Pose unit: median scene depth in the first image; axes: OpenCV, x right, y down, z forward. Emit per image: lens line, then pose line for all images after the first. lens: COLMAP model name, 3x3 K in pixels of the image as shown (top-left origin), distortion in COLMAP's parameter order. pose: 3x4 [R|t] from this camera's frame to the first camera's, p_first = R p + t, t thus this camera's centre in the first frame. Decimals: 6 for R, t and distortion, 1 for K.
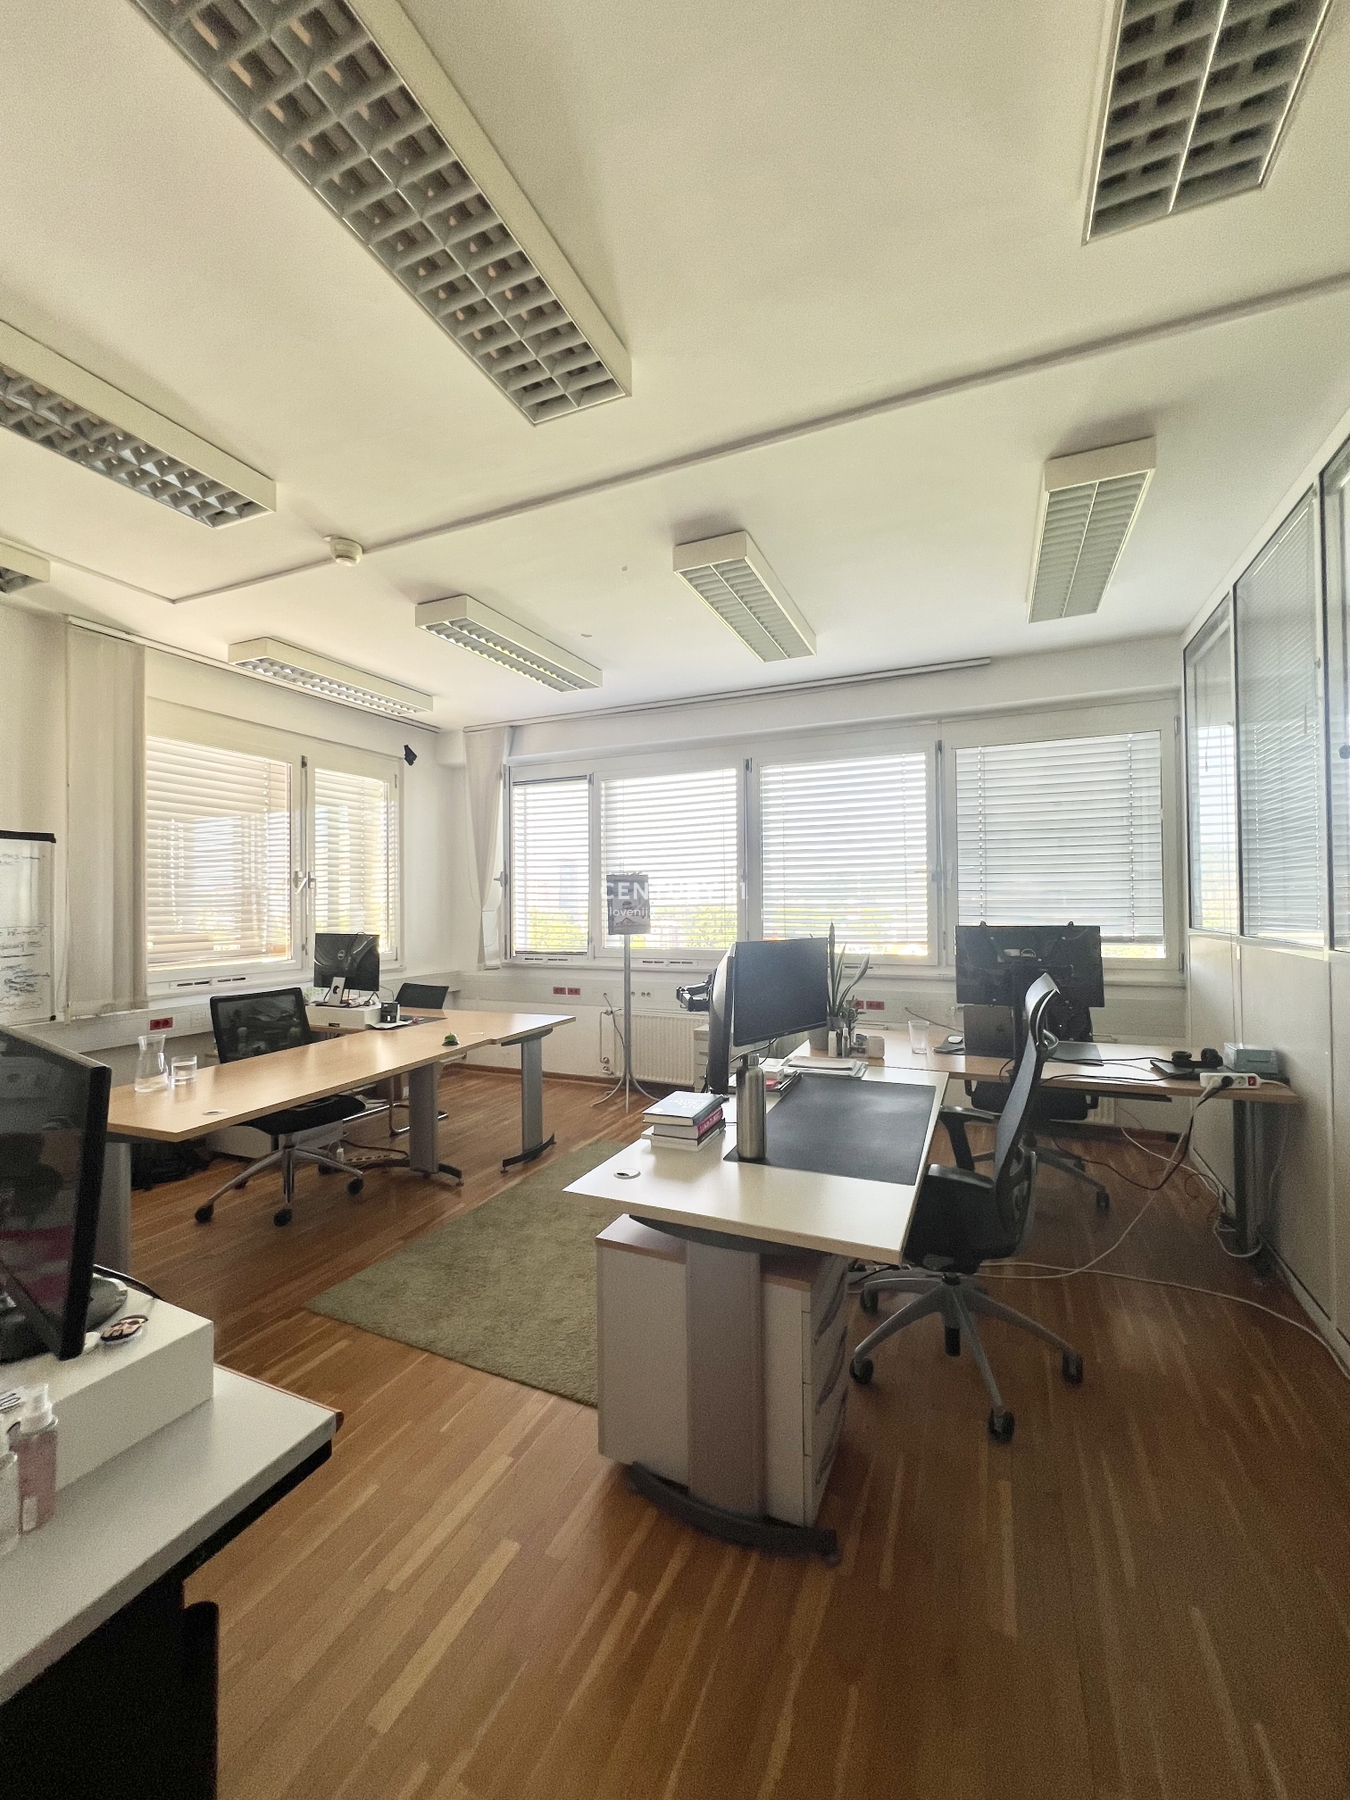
lens RADIAL K [[714.1, 0, 676.7], [0, 714.1, 894.1], [0, 0, 1]] dist [0.000815, 0.000122]
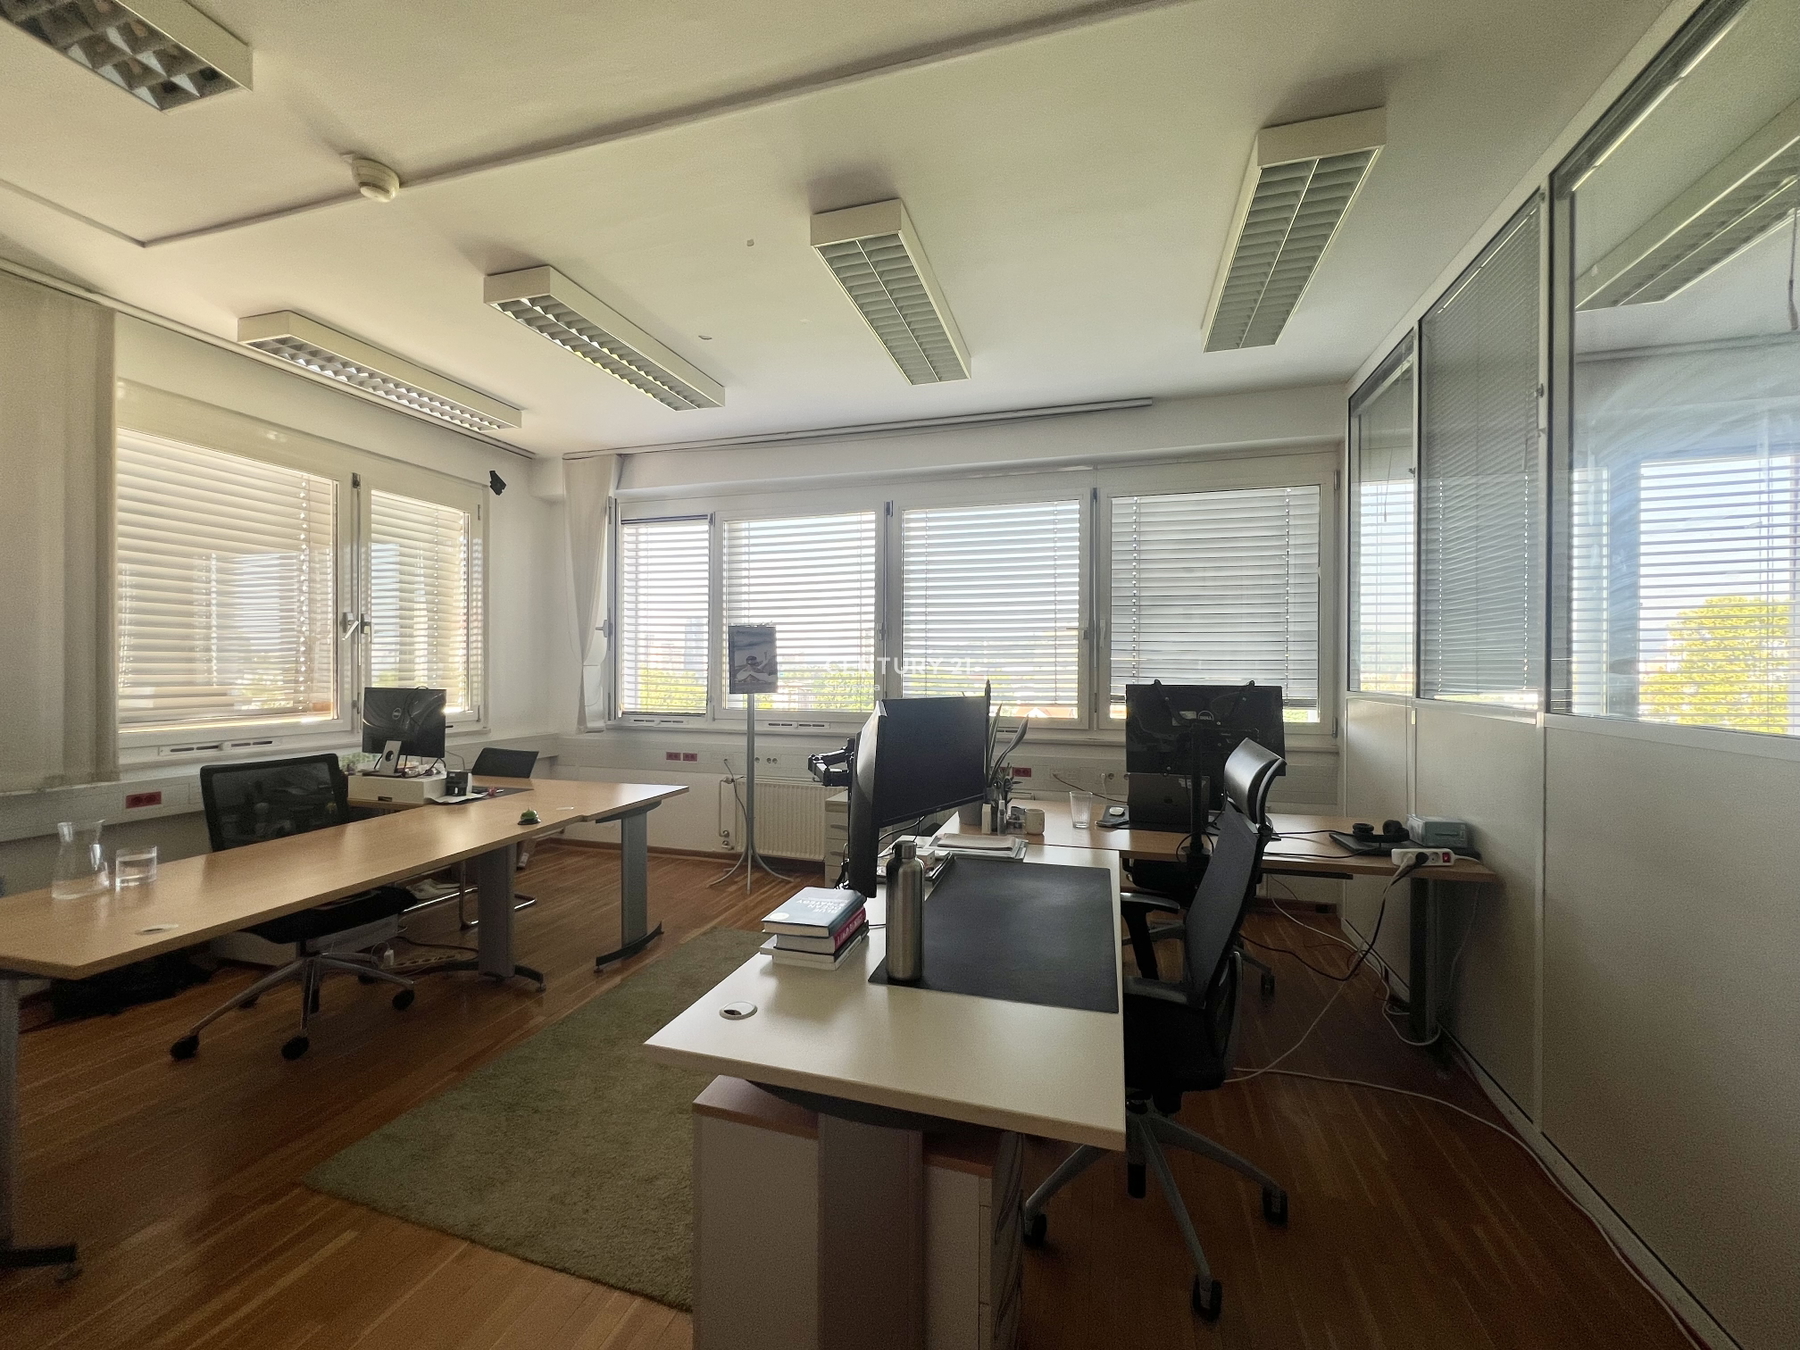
lens RADIAL K [[714.1, 0, 892.8], [0, 714.1, 671.9], [0, 0, 1]] dist [0.000815, 0.000122]
pose [[0.992560, 0.013558, 0.120996, -0.002992], [-0.015934, 0.999698, 0.018690, 0.015044], [-0.120707, -0.020479, 0.992477, 0.139897]]
